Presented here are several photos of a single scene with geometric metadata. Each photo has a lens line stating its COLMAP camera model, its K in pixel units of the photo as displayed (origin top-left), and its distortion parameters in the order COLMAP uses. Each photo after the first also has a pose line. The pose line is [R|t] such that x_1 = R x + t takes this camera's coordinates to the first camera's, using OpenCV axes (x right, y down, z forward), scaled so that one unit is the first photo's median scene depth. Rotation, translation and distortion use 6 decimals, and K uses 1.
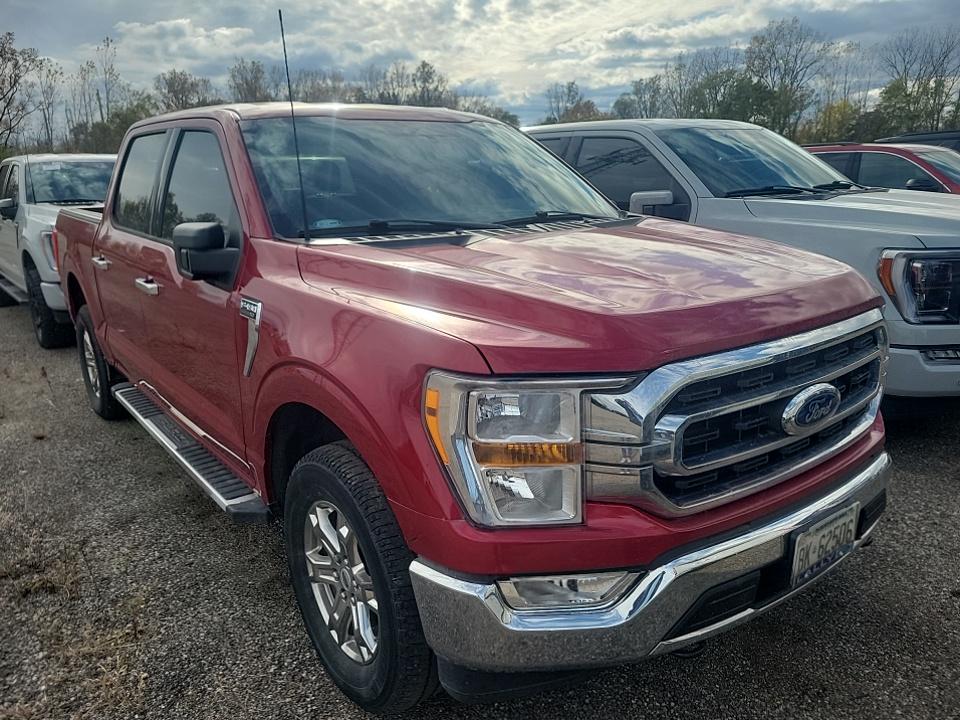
lens RADIAL K [[726.7, 0, 481.0], [0, 726.7, 358.5], [0, 0, 1]] dist [0.055571, -0.035899]
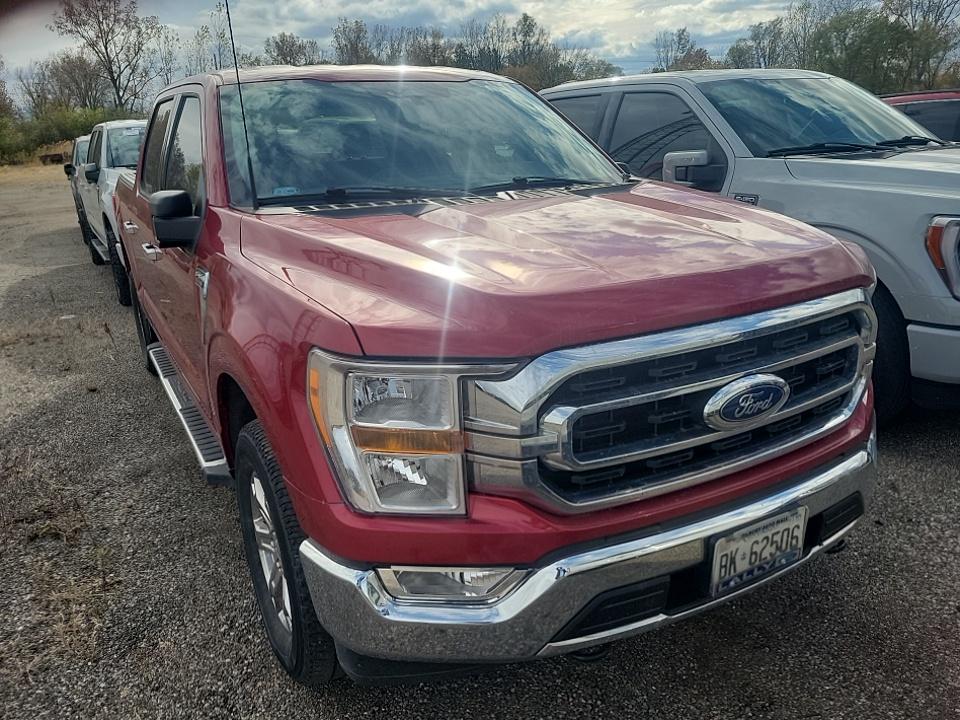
lens RADIAL K [[724.8, 0, 451.1], [0, 724.8, 364.9], [0, 0, 1]] dist [0.067667, -0.042135]
pose [[0.989030, 0.032161, -0.144171, 0.193562], [-0.023438, 0.997814, 0.061796, -0.020911], [0.145843, -0.057739, 0.987621, 0.056923]]
